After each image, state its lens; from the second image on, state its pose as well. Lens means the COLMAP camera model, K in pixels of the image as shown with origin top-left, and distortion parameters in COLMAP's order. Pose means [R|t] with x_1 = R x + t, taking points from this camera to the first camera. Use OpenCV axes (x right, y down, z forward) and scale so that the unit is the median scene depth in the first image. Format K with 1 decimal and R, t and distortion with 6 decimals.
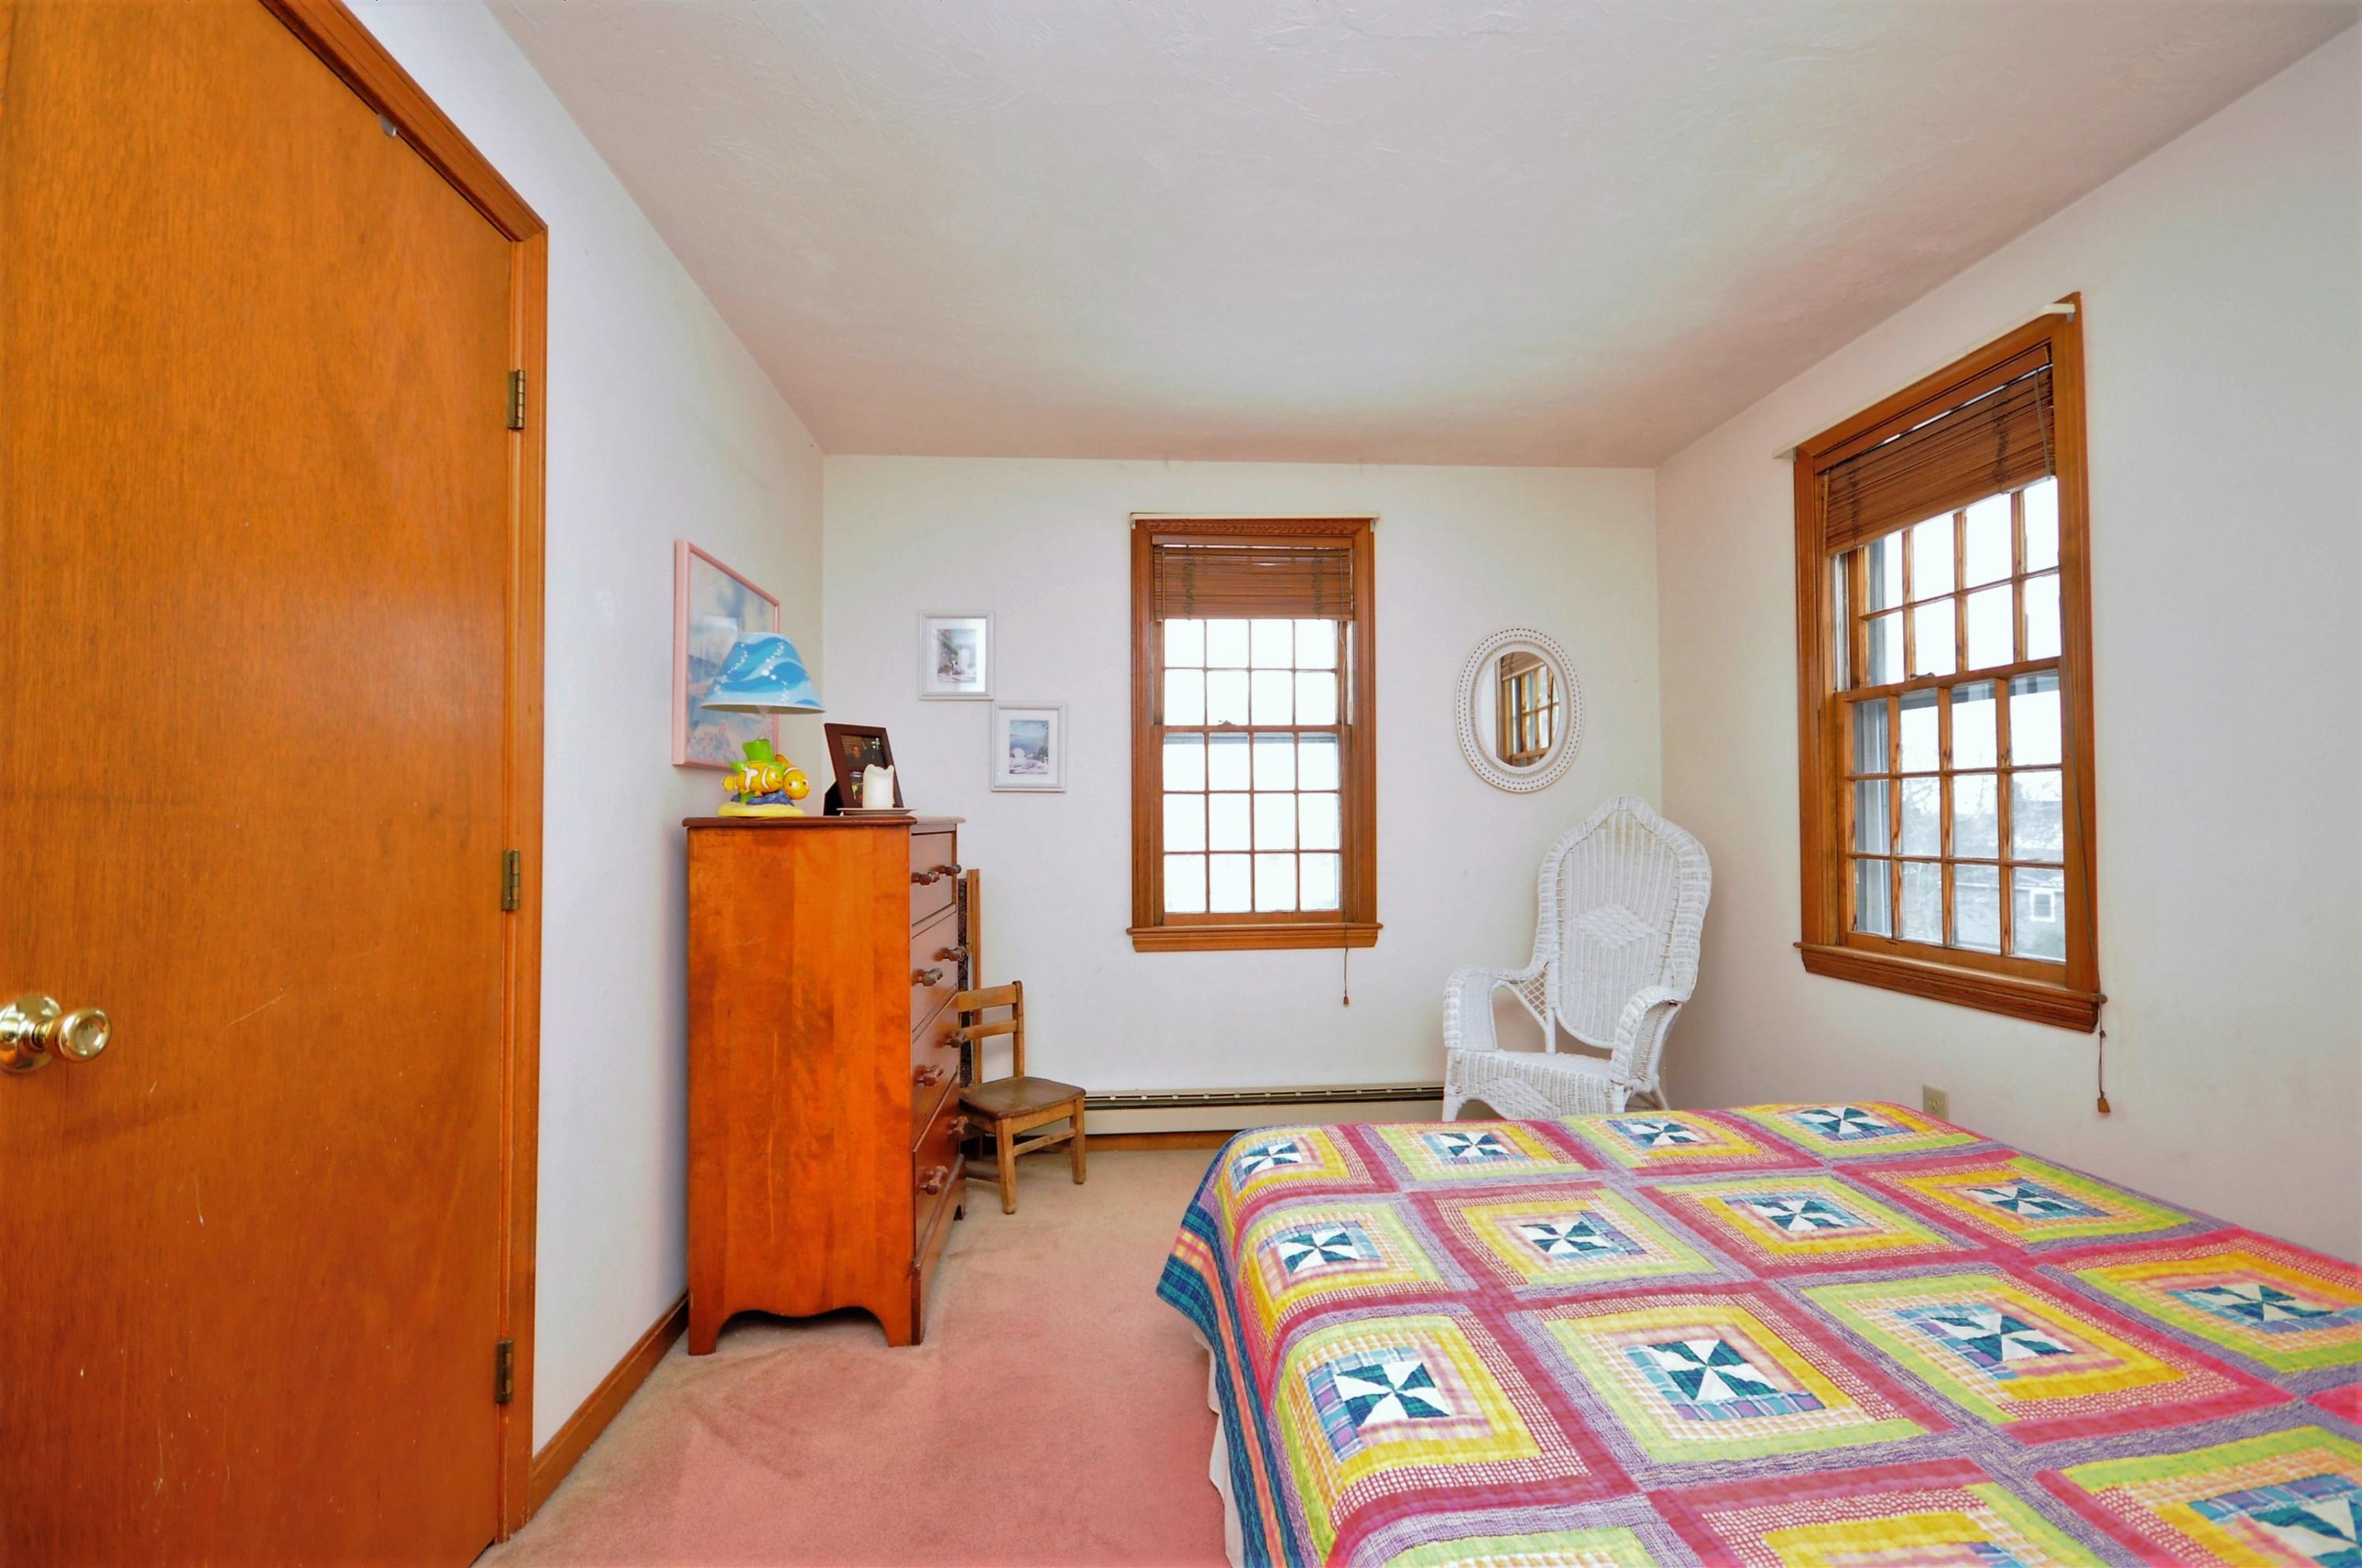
lens RADIAL K [[1032.6, 0, 1169.9], [0, 1032.6, 790.0], [0, 0, 1]] dist [0.008760, -0.011693]
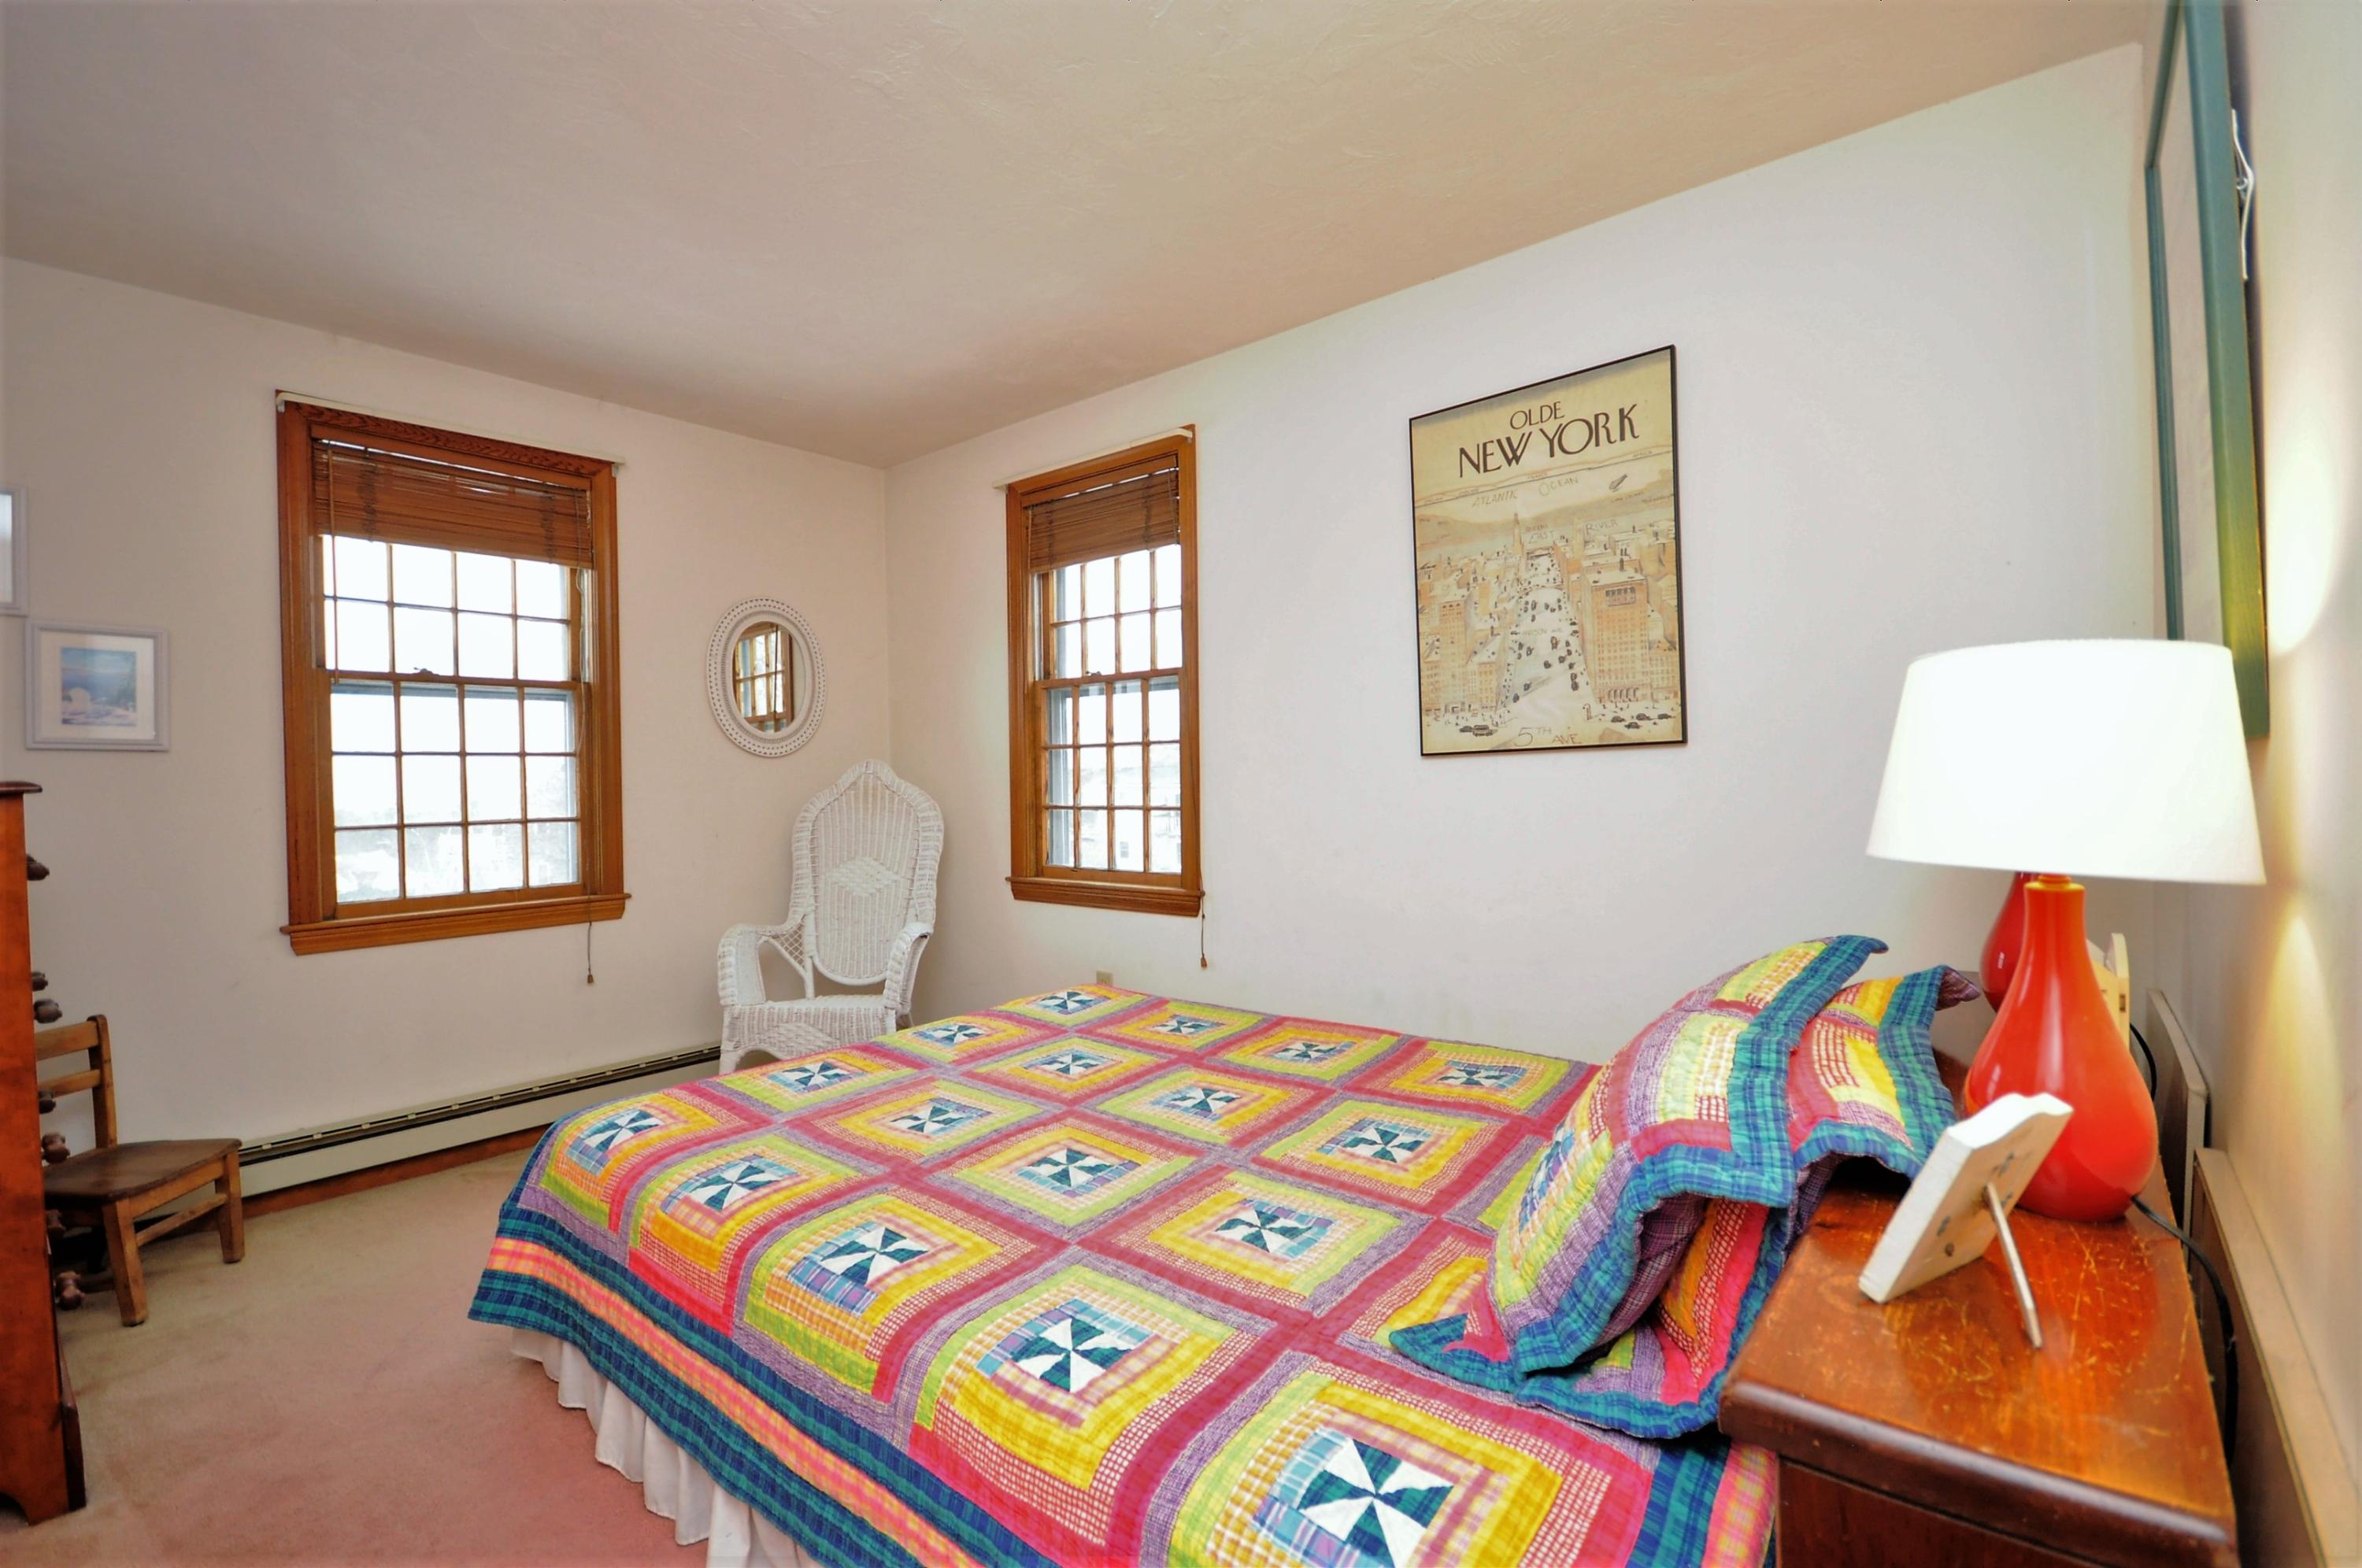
lens RADIAL K [[1032.6, 0, 1179.9], [0, 1032.6, 784.3], [0, 0, 1]] dist [0.008760, -0.011693]
pose [[0.695602, -0.010639, 0.718349, -0.150446], [-0.008142, 0.999709, 0.022691, 0.003334], [-0.718382, -0.021633, 0.695313, -0.028271]]
